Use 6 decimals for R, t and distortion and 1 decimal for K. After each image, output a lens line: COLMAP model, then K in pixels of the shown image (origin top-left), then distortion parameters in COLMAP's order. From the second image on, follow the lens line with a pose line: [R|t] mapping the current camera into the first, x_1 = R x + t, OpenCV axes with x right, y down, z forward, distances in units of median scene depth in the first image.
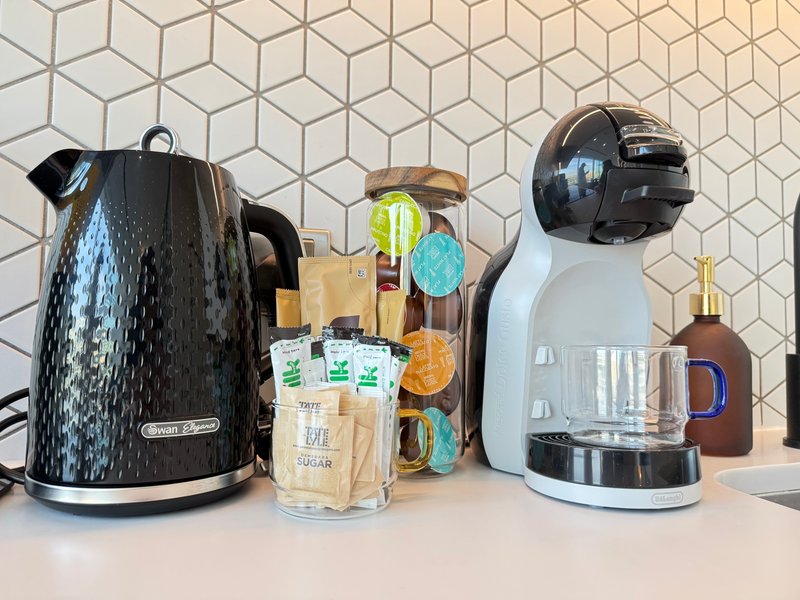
lens RADIAL K [[557.9, 0, 382.0], [0, 557.9, 282.4], [0, 0, 1]] dist [0.147170, 0.000248]
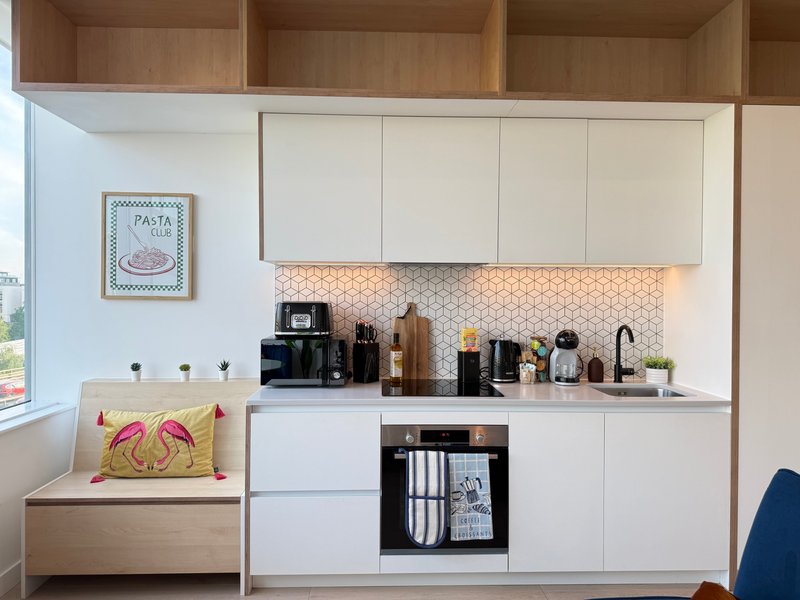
lens RADIAL K [[793.2, 0, 385.7], [0, 793.2, 276.6], [0, 0, 1]] dist [0.205536, -0.483020]
pose [[0.981468, -0.011528, -0.191281, 0.114935], [0.020404, 0.998801, 0.044496, -1.500303], [0.190539, -0.047574, 0.980526, -9.393606]]
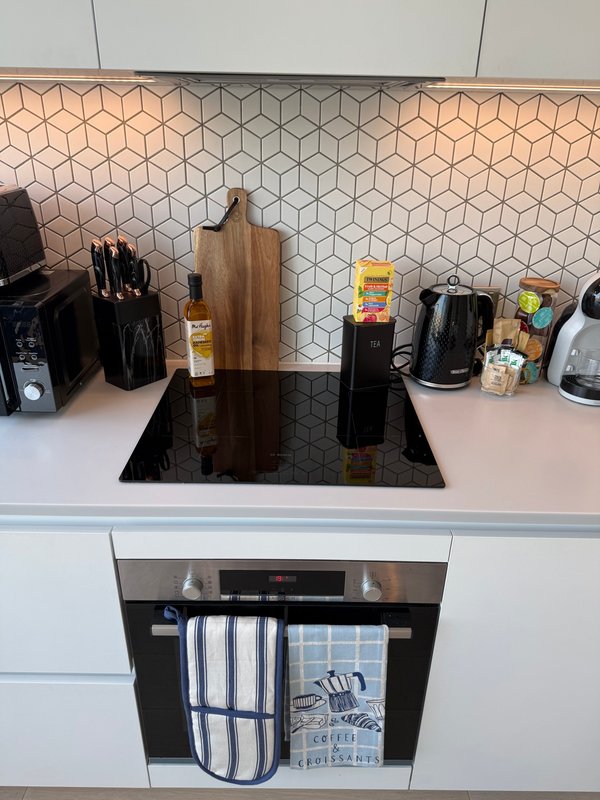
lens RADIAL K [[605.9, 0, 299.9], [0, 605.9, 427.4], [0, 0, 1]] dist [0.086901, -0.174810]
pose [[0.971008, 0.113122, -0.210589, -0.411271], [0.011292, 0.858258, 0.513095, -1.259665], [0.238782, -0.500597, 0.832097, -2.326915]]
